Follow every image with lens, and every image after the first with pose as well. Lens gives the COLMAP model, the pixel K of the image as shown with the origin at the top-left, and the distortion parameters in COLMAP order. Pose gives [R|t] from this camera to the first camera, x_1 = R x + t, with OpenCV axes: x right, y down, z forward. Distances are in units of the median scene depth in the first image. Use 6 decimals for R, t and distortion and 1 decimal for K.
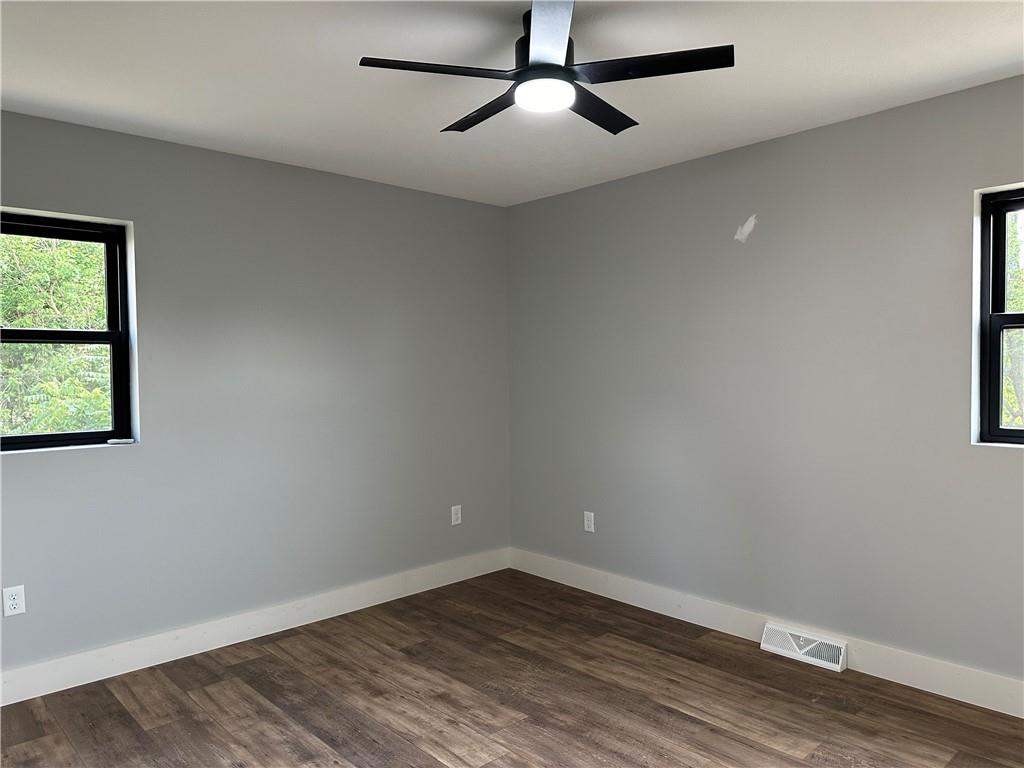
lens RADIAL K [[716.9, 0, 506.5], [0, 716.9, 379.5], [0, 0, 1]] dist [0.032353, -0.003495]
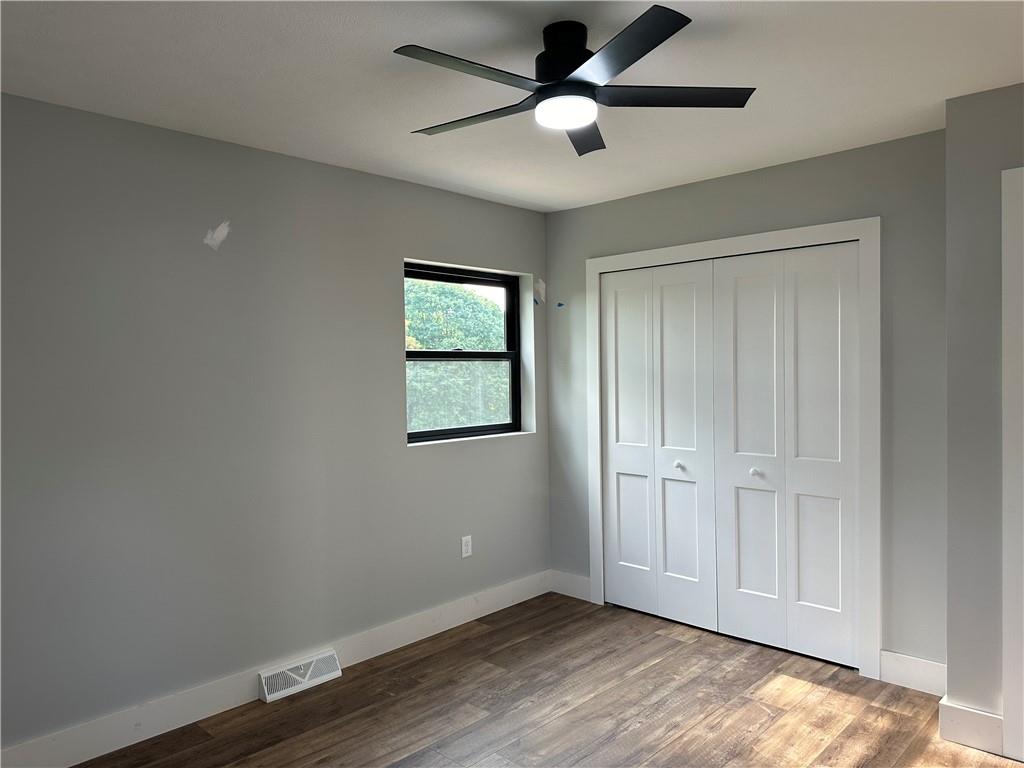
lens RADIAL K [[716.9, 0, 512.5], [0, 716.9, 386.2], [0, 0, 1]] dist [0.032353, -0.003495]
pose [[-0.043779, -0.003076, 0.999037, -0.617101], [0.034751, 0.999385, 0.004600, -0.021382], [-0.998437, 0.034919, -0.043645, 0.775022]]
